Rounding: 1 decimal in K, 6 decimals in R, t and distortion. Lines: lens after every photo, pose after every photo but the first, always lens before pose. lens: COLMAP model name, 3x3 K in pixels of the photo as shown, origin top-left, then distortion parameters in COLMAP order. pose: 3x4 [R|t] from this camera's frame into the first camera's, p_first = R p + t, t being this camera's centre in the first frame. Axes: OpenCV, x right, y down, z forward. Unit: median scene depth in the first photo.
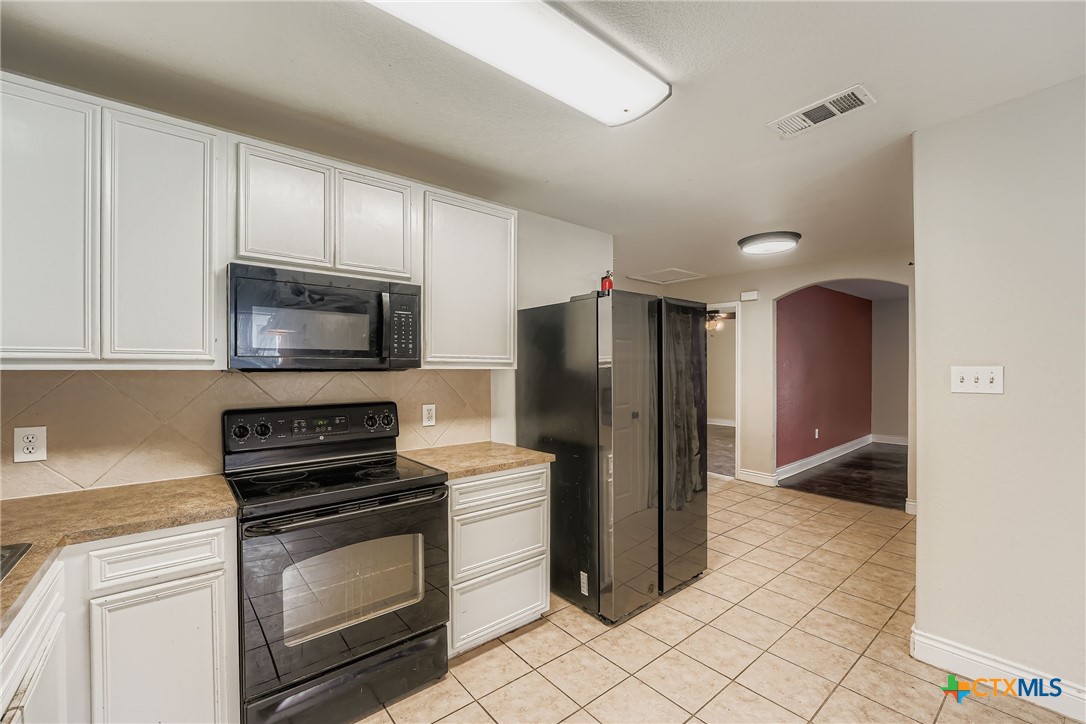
lens RADIAL K [[443.8, 0, 543.0], [0, 443.8, 362.0], [0, 0, 1]] dist [0.000773, -0.000396]
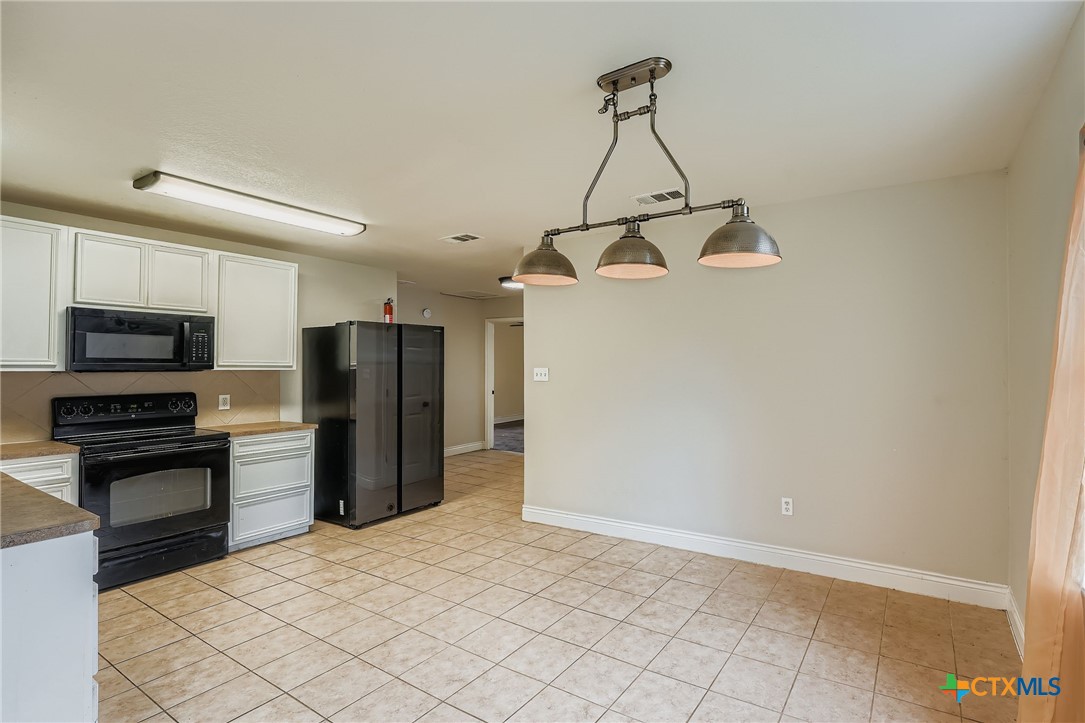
lens RADIAL K [[503.3, 0, 614.8], [0, 503.3, 352.3], [0, 0, 1]] dist [-0.000954, 0.000299]
pose [[0.942243, 0.008679, 0.334818, 0.477690], [-0.002922, 0.999839, -0.017694, -0.019994], [-0.334918, 0.015693, 0.942117, -1.183411]]
